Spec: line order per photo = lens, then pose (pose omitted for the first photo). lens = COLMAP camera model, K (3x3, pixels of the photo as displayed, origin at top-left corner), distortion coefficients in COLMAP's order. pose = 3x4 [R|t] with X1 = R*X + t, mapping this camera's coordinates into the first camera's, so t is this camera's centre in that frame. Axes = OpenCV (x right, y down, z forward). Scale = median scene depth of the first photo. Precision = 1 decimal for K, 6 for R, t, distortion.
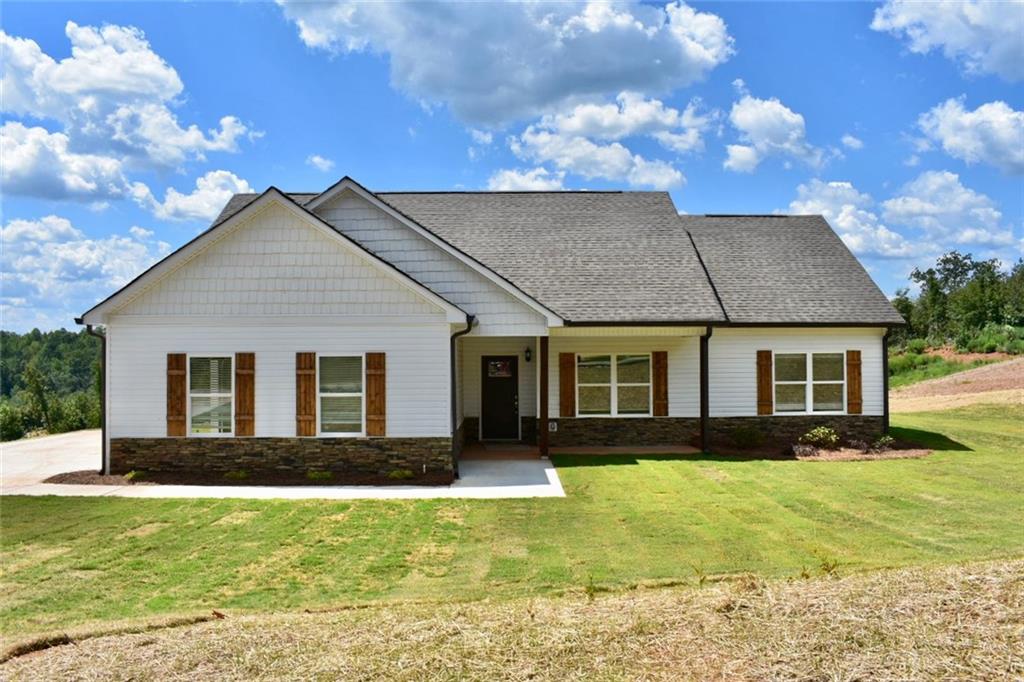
lens RADIAL K [[835.2, 0, 512.0], [0, 835.2, 341.0], [0, 0, 1]] dist [-0.090391, 0.005185]
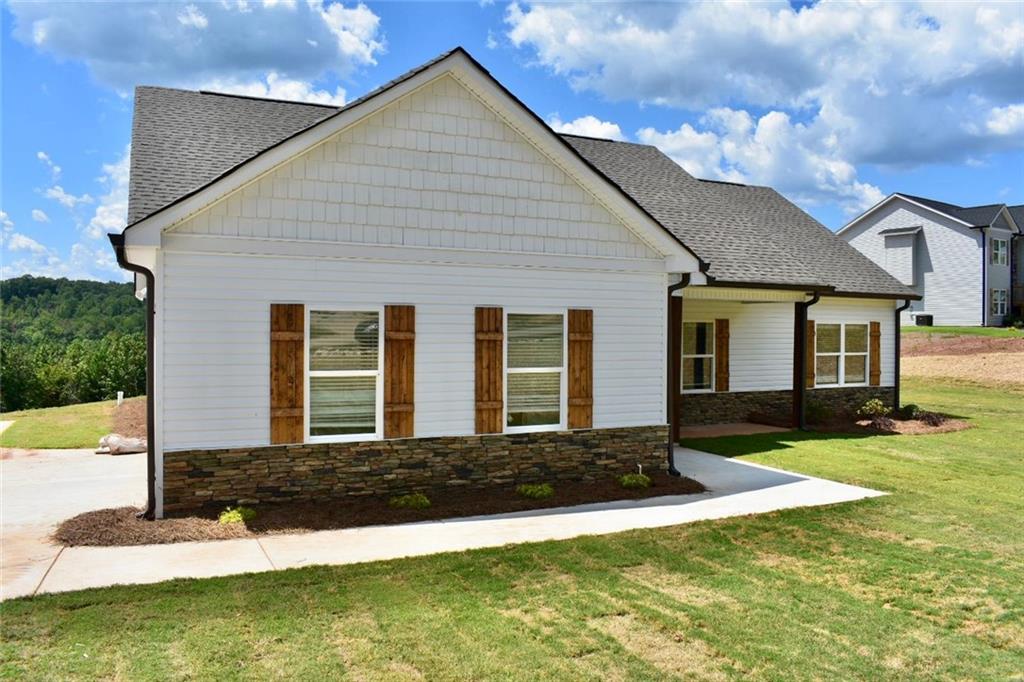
lens RADIAL K [[798.3, 0, 512.0], [0, 798.3, 341.0], [0, 0, 1]] dist [-0.087775, -0.001070]
pose [[0.908797, 0.006442, 0.417188, -0.494936], [-0.018676, 0.999507, 0.025251, 0.024224], [-0.416820, -0.030740, 0.908469, 0.409237]]
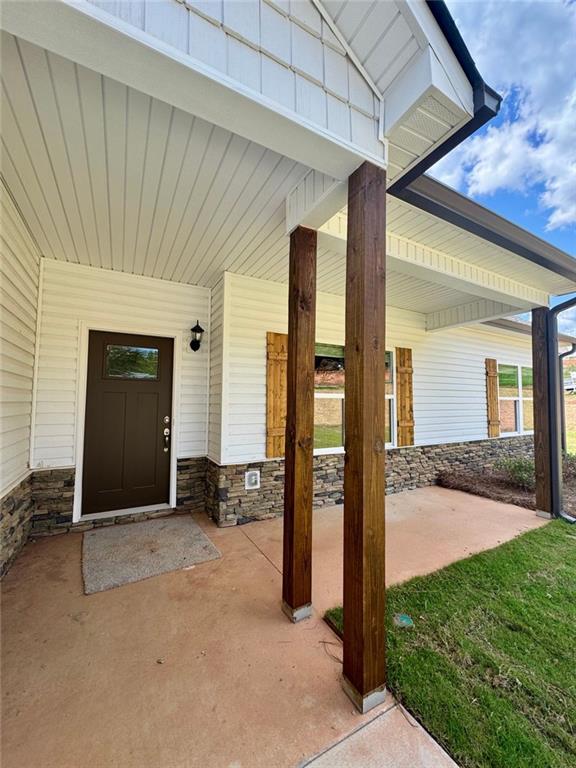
lens RADIAL K [[306.1, 0, 288.0], [0, 306.1, 384.0], [0, 0, 1]] dist [0.000222, 0.000356]
pose [[0.879311, 0.037858, 0.474741, -0.025885], [-0.021193, 0.998959, -0.040406, 0.068735], [-0.475777, 0.025468, 0.879197, 1.066949]]
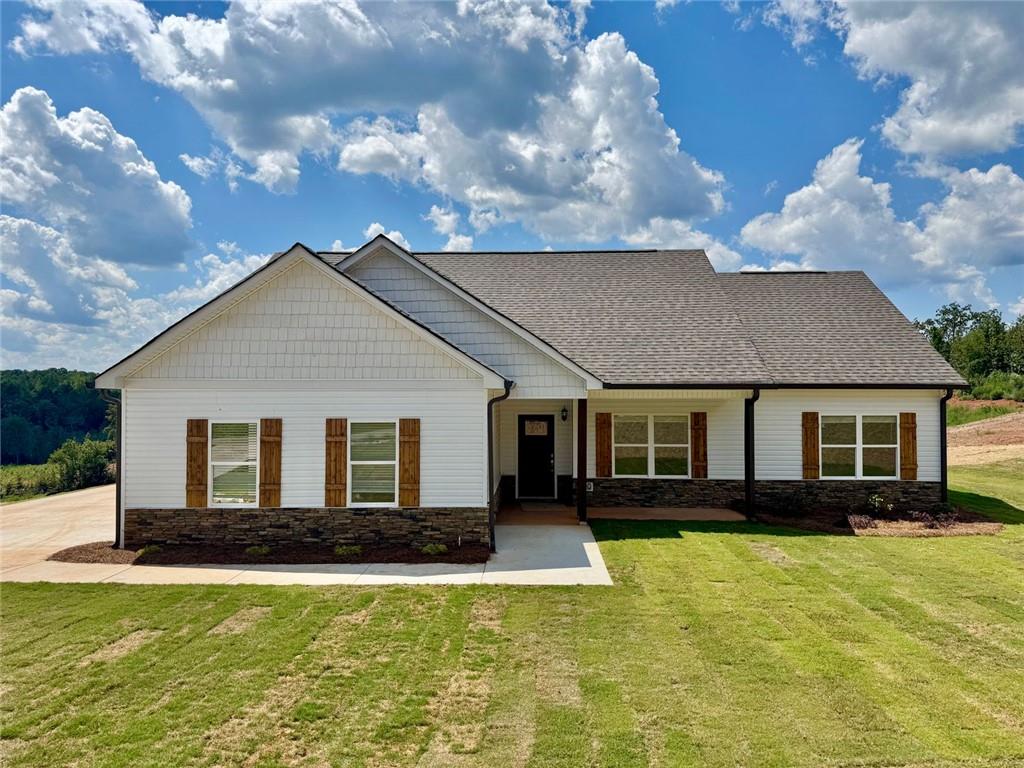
lens RADIAL K [[712.6, 0, 512.0], [0, 712.6, 384.0], [0, 0, 1]] dist [0.109262, -0.163774]
pose [[0.999191, 0.004394, -0.039983, -0.012993], [-0.004290, 0.999987, 0.002691, -0.028935], [0.039994, -0.002517, 0.999197, 0.180854]]
